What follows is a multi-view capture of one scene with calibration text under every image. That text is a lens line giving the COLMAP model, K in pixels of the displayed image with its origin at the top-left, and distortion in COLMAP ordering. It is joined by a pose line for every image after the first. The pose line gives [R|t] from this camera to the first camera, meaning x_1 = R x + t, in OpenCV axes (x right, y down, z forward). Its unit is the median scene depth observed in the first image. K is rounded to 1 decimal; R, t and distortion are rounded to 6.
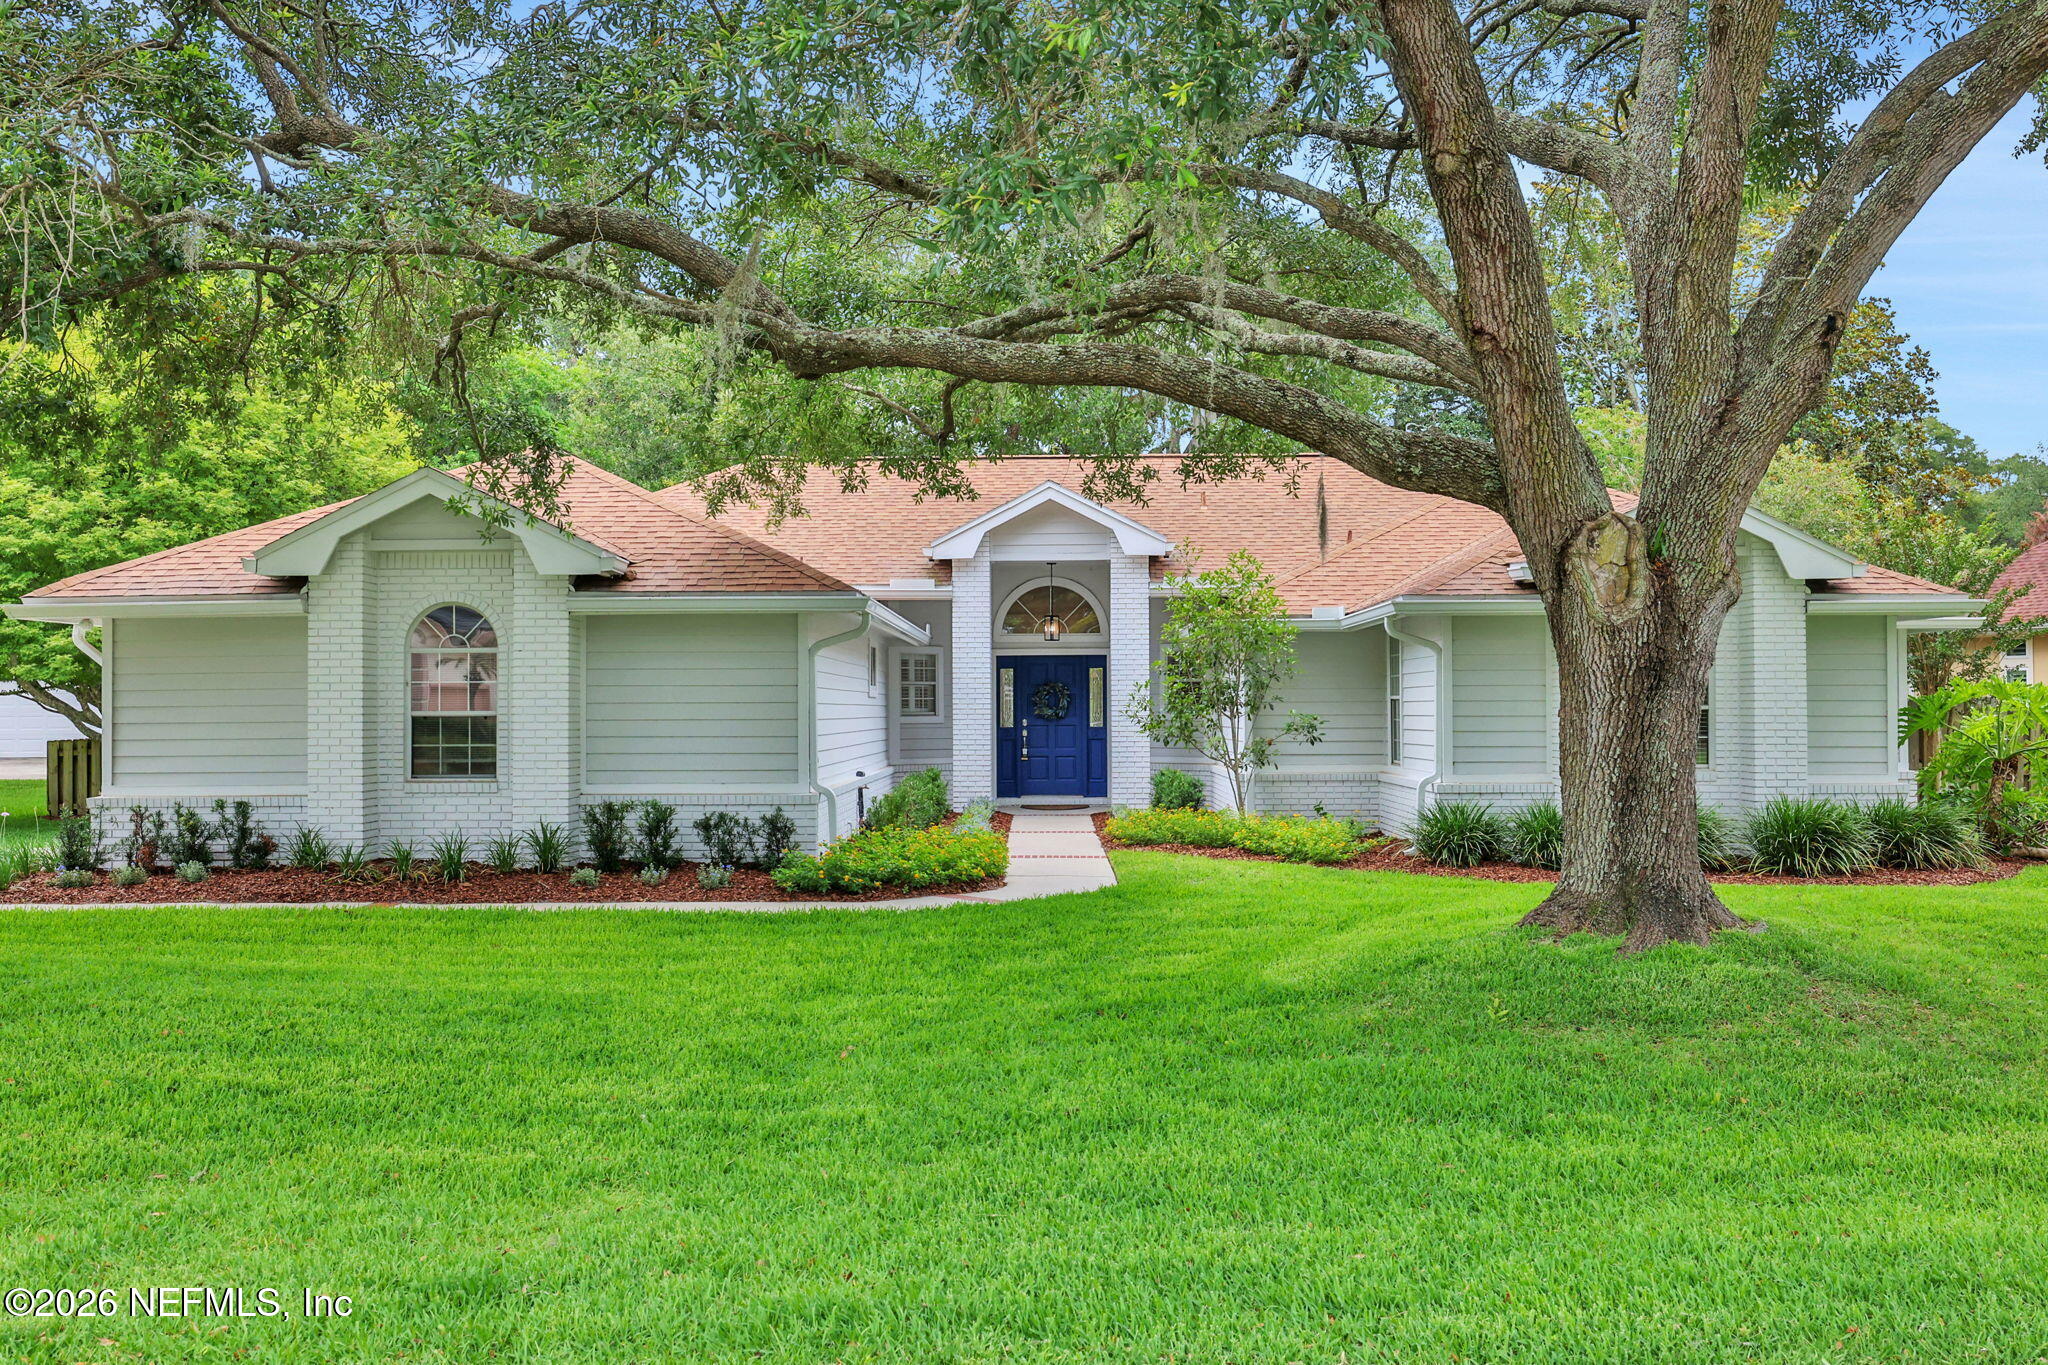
lens RADIAL K [[2236.5, 0, 1036.6], [0, 2236.5, 697.7], [0, 0, 1]] dist [0.004002, -0.003062]
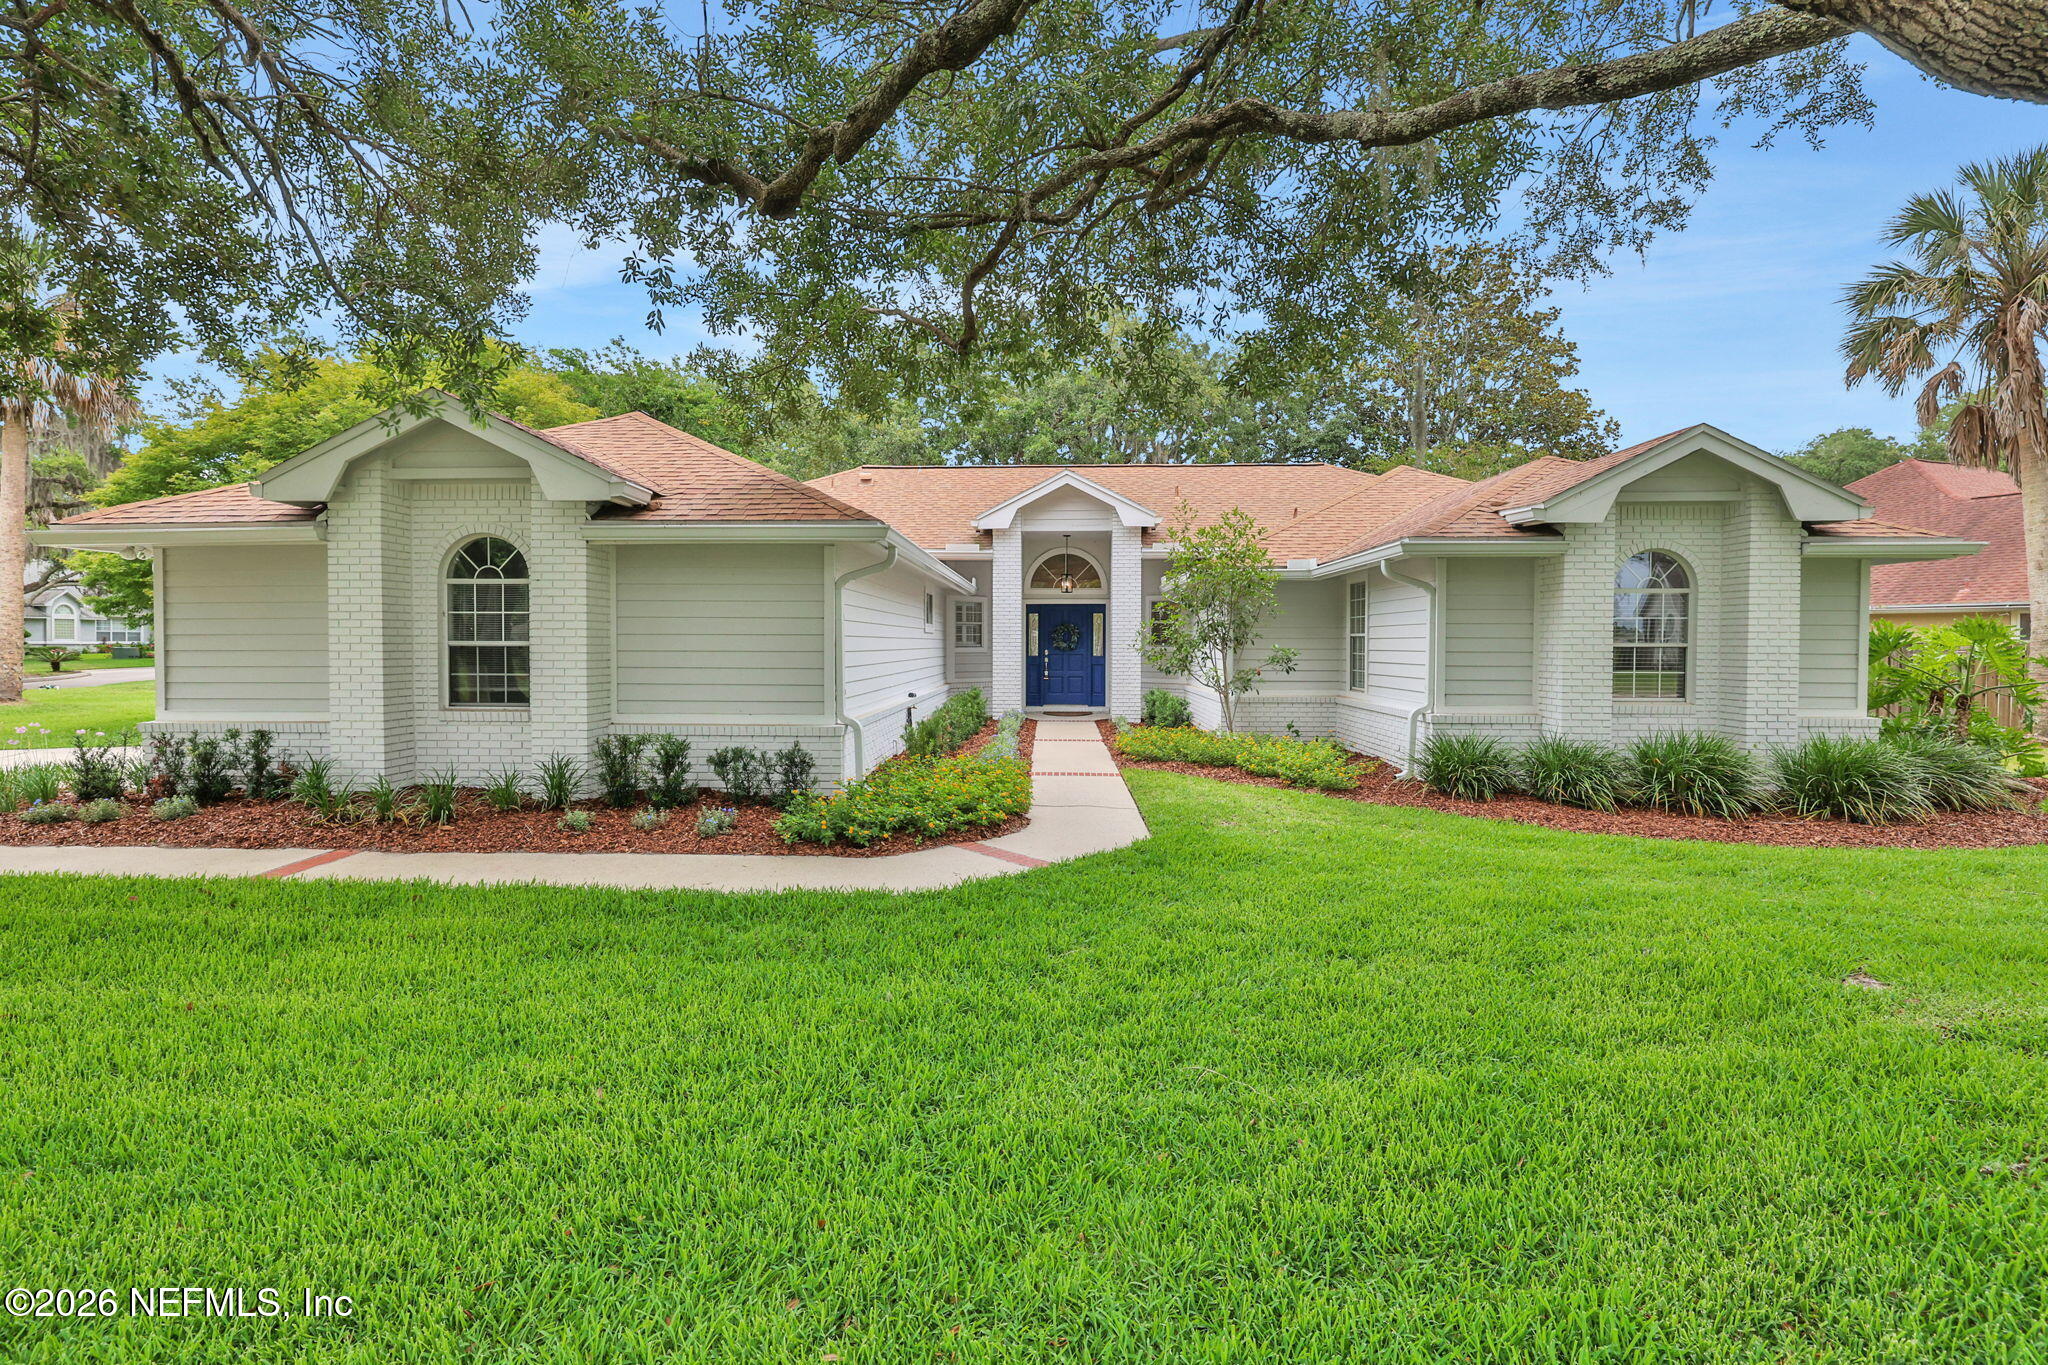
lens RADIAL K [[1015.8, 0, 1026.1], [0, 1015.8, 672.7], [0, 0, 1]] dist [0.000091, -0.000588]
pose [[0.999729, 0.007445, -0.022065, -0.005835], [-0.006680, 0.999380, 0.034566, 0.002986], [0.022309, -0.034409, 0.999159, 0.557057]]
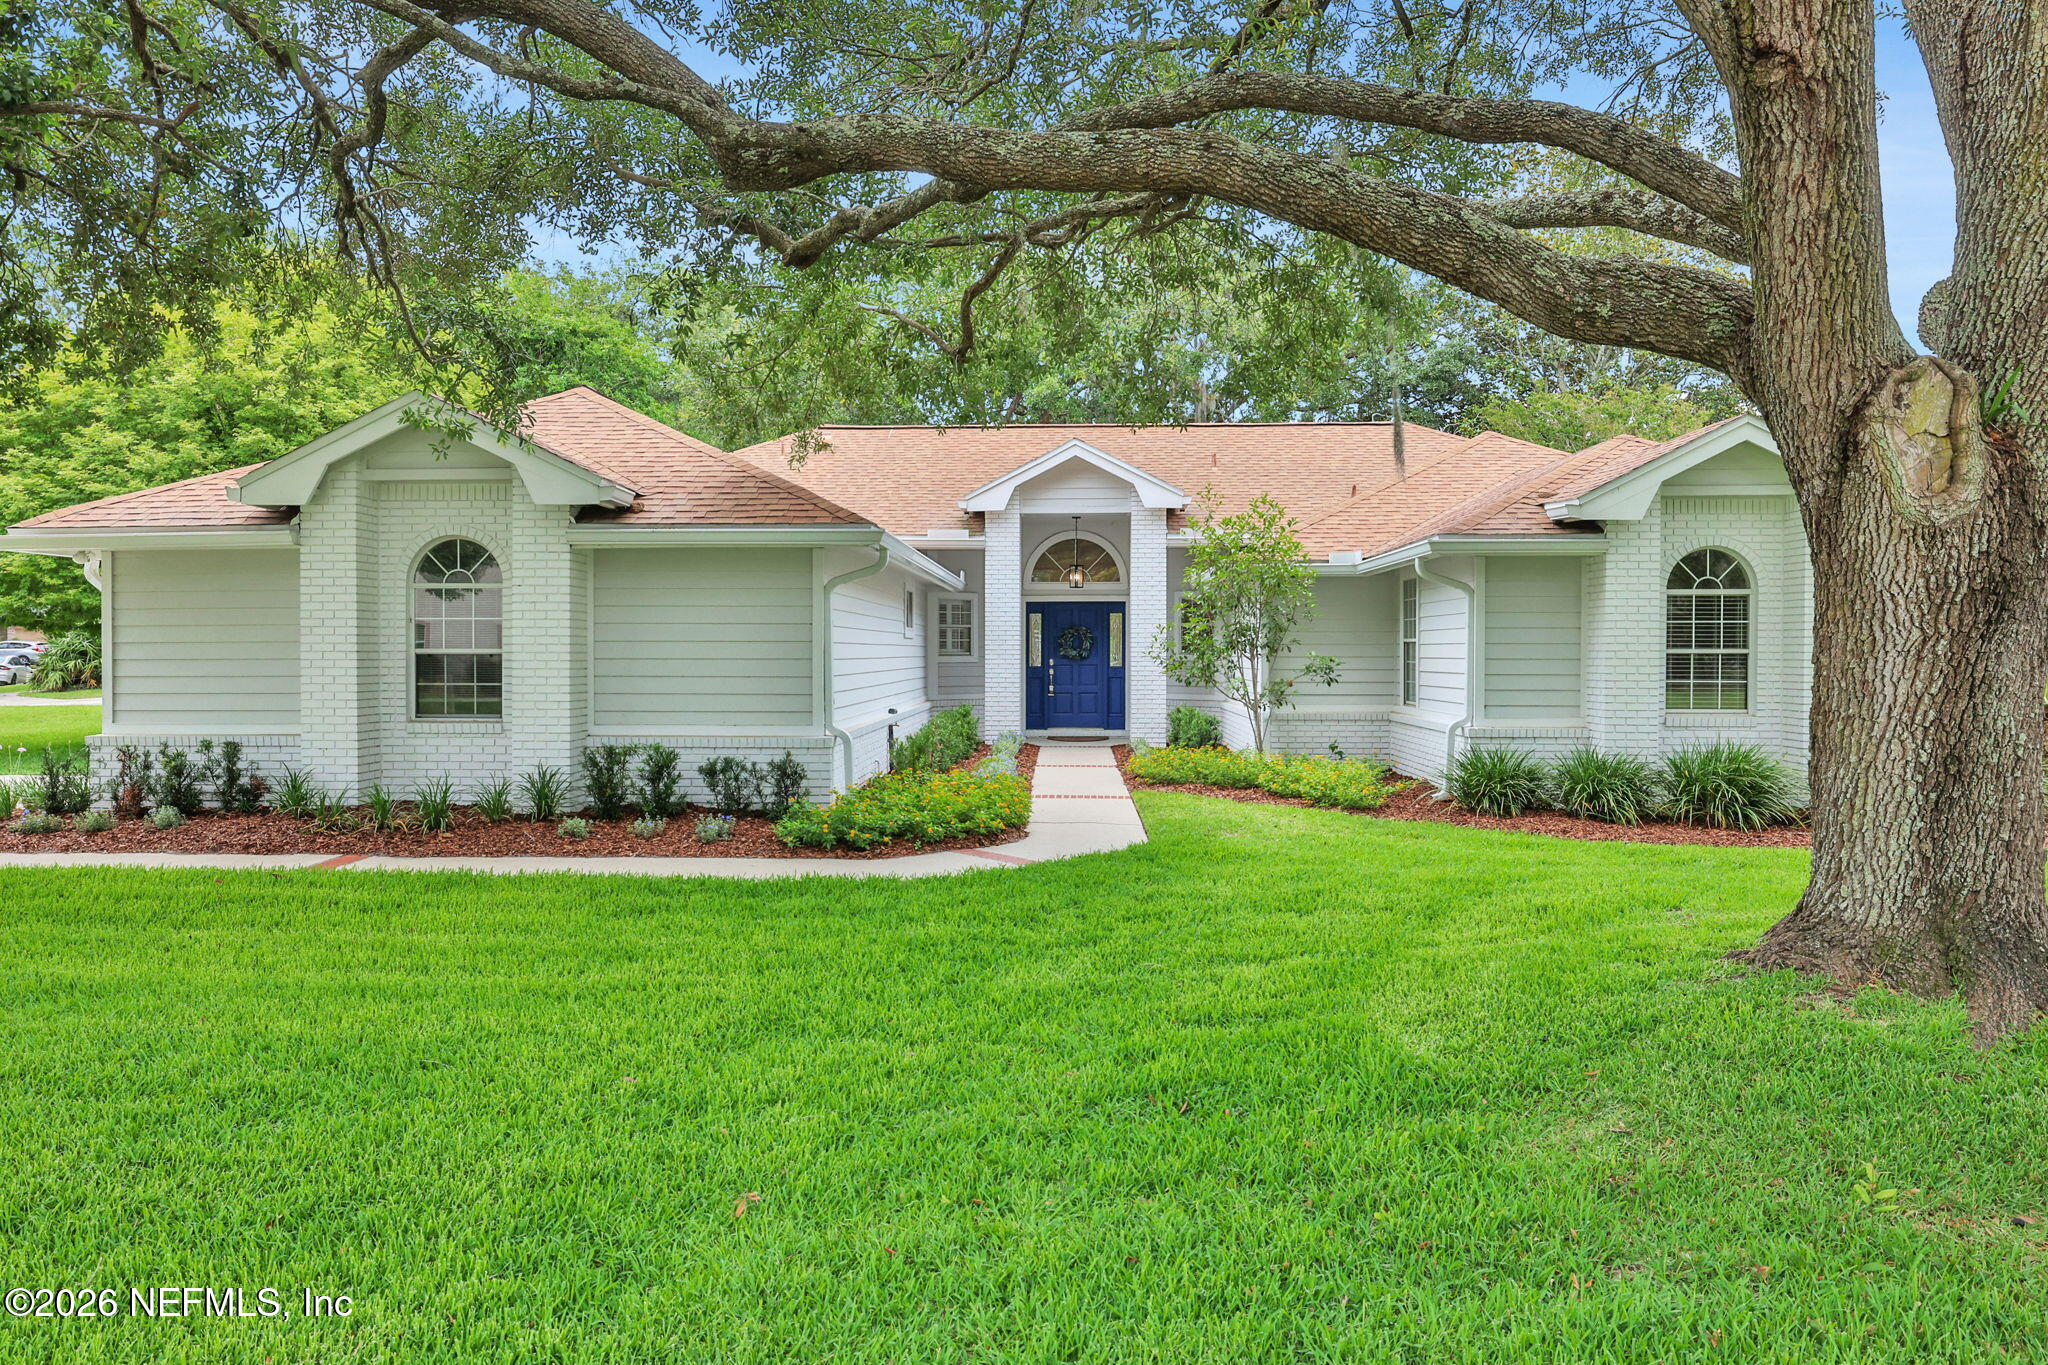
lens RADIAL K [[1556.3, 0, 1024.0], [0, 1556.3, 682.5], [0, 0, 1]] dist [0.000419, -0.000363]
pose [[0.999669, 0.005609, -0.025101, 0.000792], [-0.004965, 0.999659, 0.025642, 0.002226], [0.025236, -0.025509, 0.999356, 0.342468]]
